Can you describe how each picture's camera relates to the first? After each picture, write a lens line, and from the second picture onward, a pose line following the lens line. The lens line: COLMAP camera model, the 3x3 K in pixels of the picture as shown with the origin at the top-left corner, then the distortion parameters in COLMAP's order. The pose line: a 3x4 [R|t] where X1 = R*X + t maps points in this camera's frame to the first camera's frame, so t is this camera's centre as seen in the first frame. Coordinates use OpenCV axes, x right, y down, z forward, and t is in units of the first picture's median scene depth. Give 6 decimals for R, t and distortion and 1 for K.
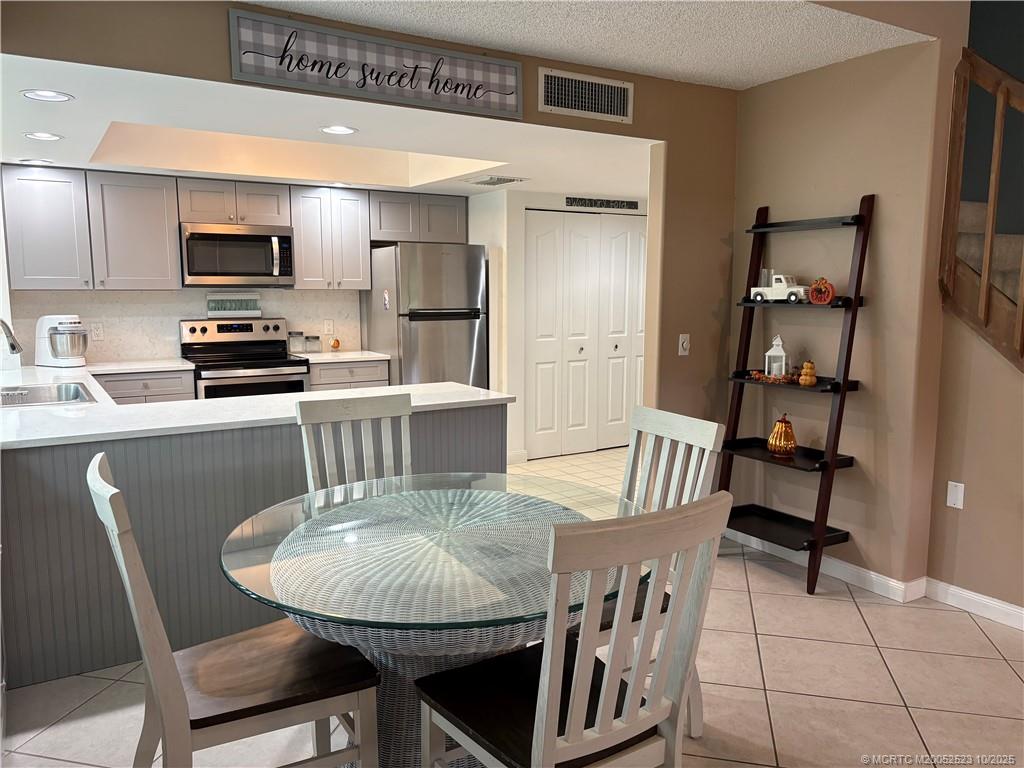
lens RADIAL K [[779.2, 0, 517.4], [0, 779.2, 389.8], [0, 0, 1]] dist [0.053956, -0.049244]
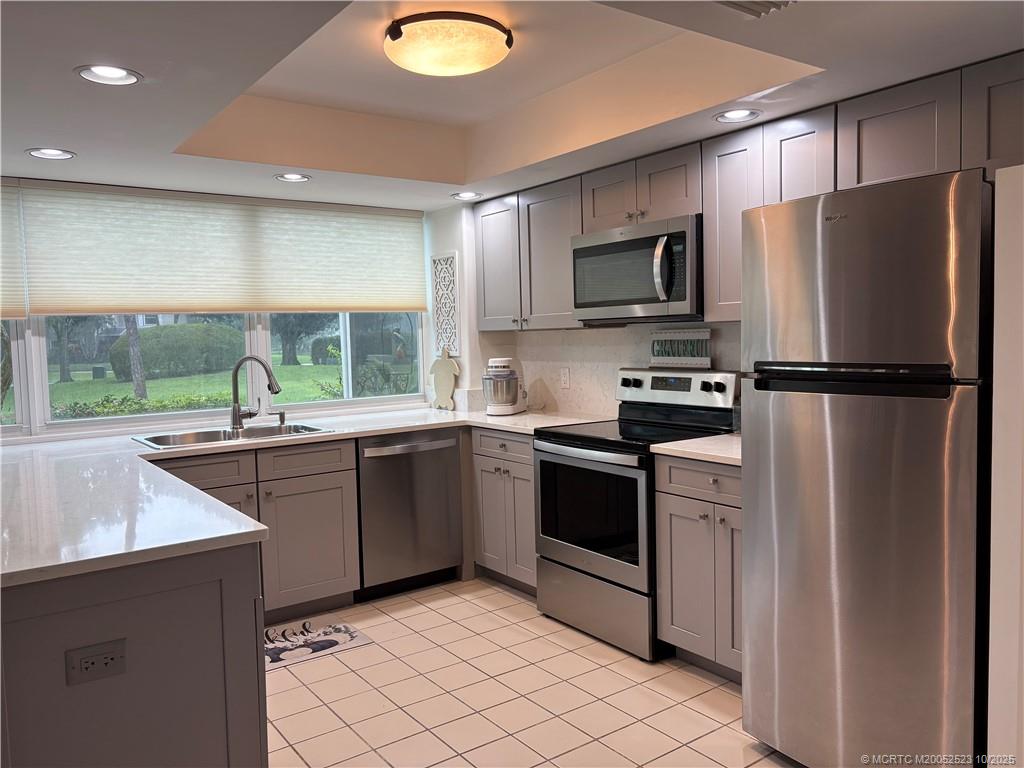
lens RADIAL K [[779.2, 0, 521.4], [0, 779.2, 383.9], [0, 0, 1]] dist [0.053956, -0.049244]
pose [[0.069690, 0.059349, -0.995802, 0.312046], [-0.106598, 0.992956, 0.051719, -0.110407], [0.991857, 0.102546, 0.075526, 0.927271]]
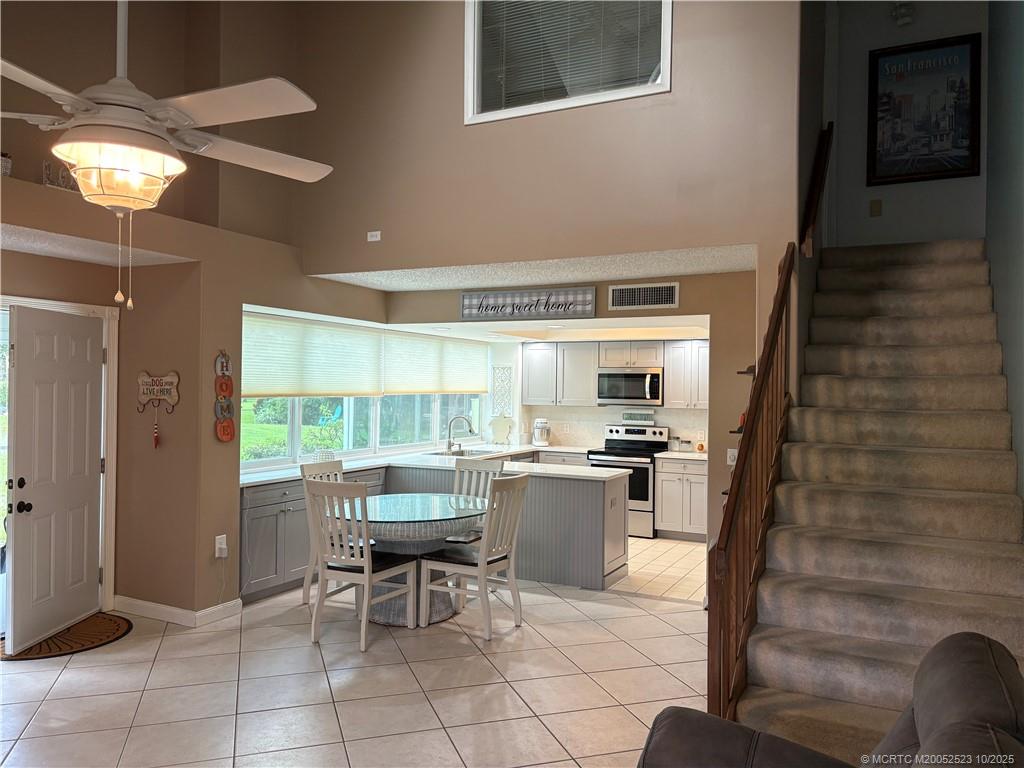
lens RADIAL K [[779.2, 0, 513.0], [0, 779.2, 378.3], [0, 0, 1]] dist [0.053956, -0.049244]
pose [[0.521047, -0.005725, -0.853509, 0.943887], [-0.126618, 0.988395, -0.083927, -0.024774], [0.844084, 0.151799, 0.514275, -0.026389]]
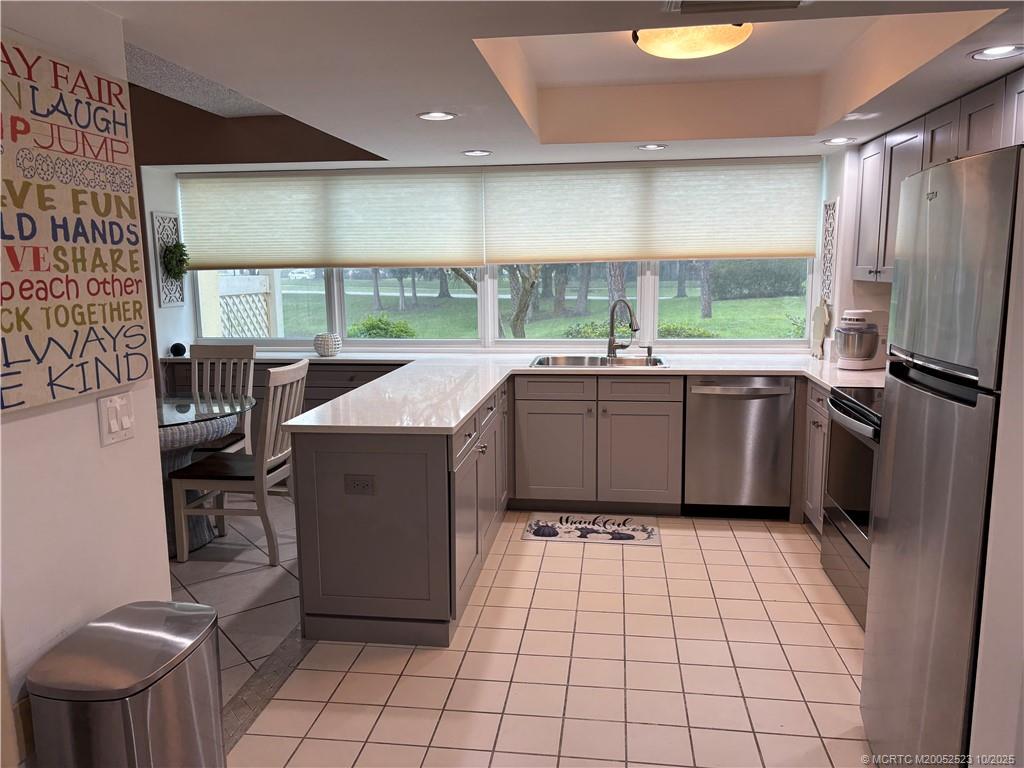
lens RADIAL K [[779.2, 0, 519.0], [0, 779.2, 393.8], [0, 0, 1]] dist [0.053956, -0.049244]
pose [[-0.638154, 0.128677, -0.759079, 0.329273], [-0.094536, 0.965378, 0.243124, -0.175680], [0.764082, 0.226911, -0.603895, 1.218039]]
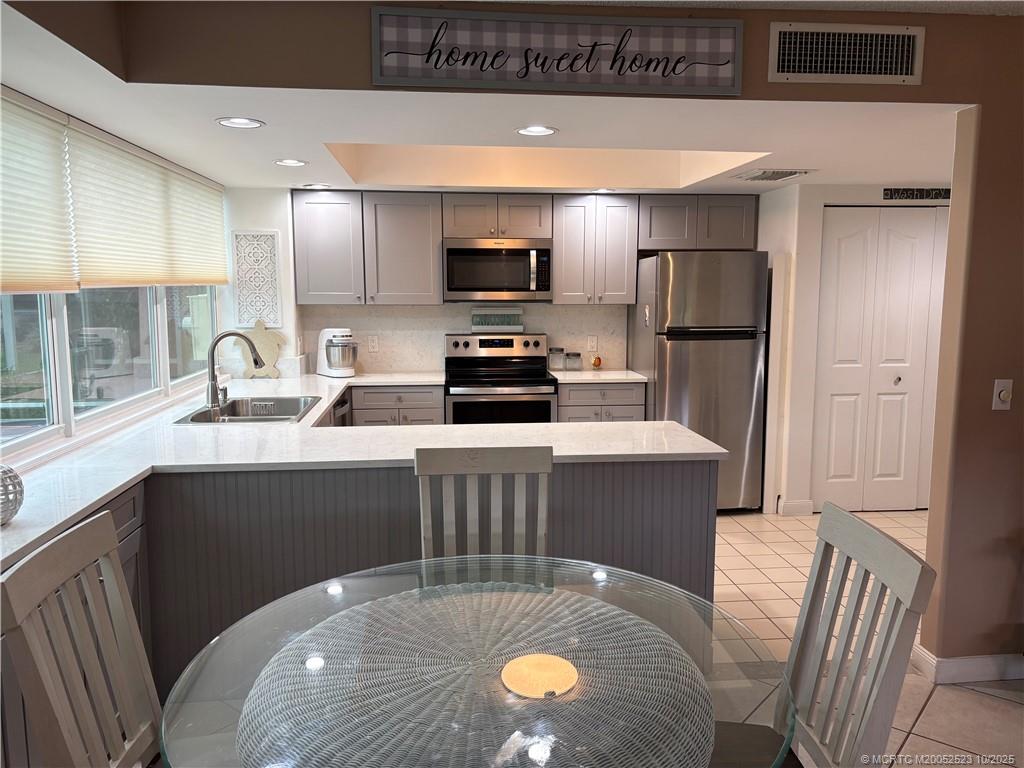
lens RADIAL K [[779.2, 0, 521.7], [0, 779.2, 386.9], [0, 0, 1]] dist [0.053956, -0.049244]
pose [[0.899194, 0.054660, -0.434123, 0.108381], [-0.057166, 0.998338, 0.007292, -0.036703], [0.433800, 0.018261, 0.900824, 0.149534]]
